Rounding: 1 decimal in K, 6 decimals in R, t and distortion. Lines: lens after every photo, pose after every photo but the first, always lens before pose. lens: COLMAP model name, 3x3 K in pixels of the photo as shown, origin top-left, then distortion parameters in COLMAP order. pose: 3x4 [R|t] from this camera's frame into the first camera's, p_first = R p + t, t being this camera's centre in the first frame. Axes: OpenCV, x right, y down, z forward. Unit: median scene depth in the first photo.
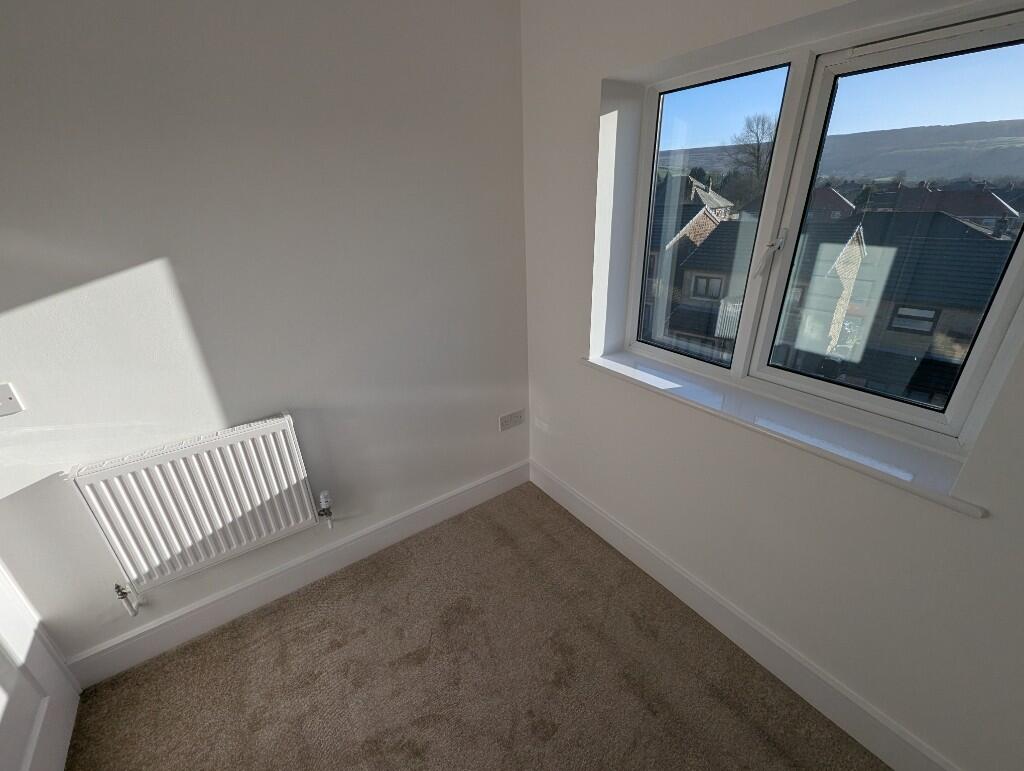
lens RADIAL K [[424.3, 0, 511.9], [0, 424.3, 384.4], [0, 0, 1]] dist [-0.002017, 0.000686]
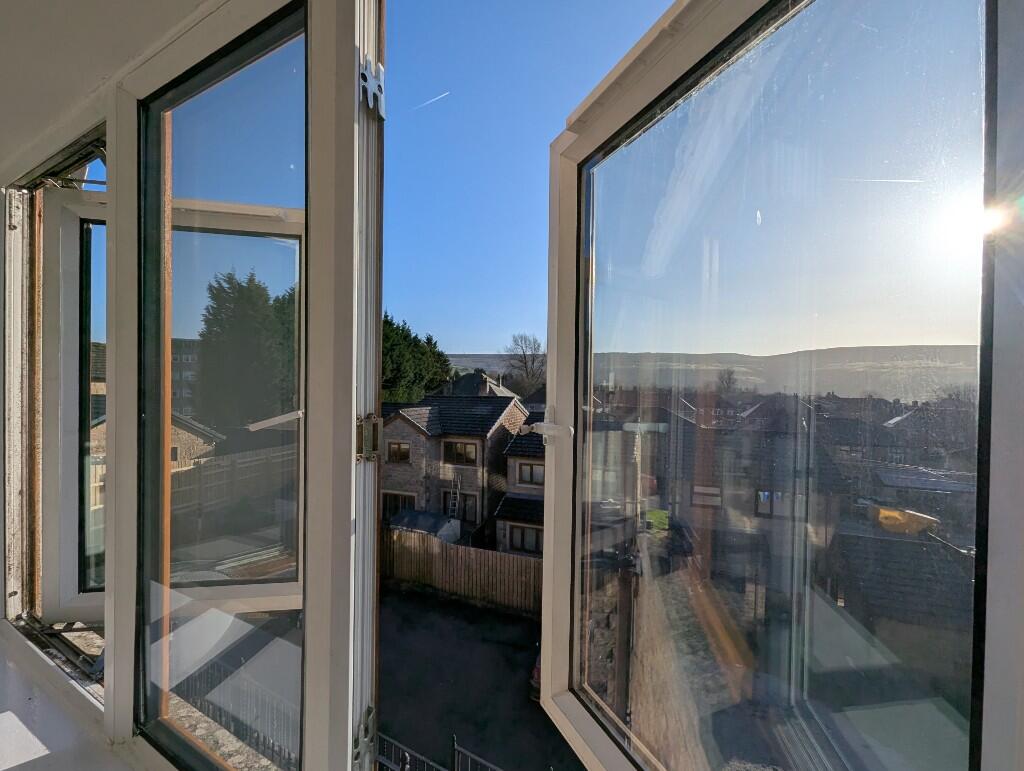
lens RADIAL K [[424.3, 0, 513.6], [0, 424.3, 389.6], [0, 0, 1]] dist [-0.002017, 0.000686]
pose [[0.898265, 0.040615, 0.437574, -0.019854], [0.138220, 0.919075, -0.369049, -0.045905], [-0.417152, 0.391985, 0.819958, 0.114517]]
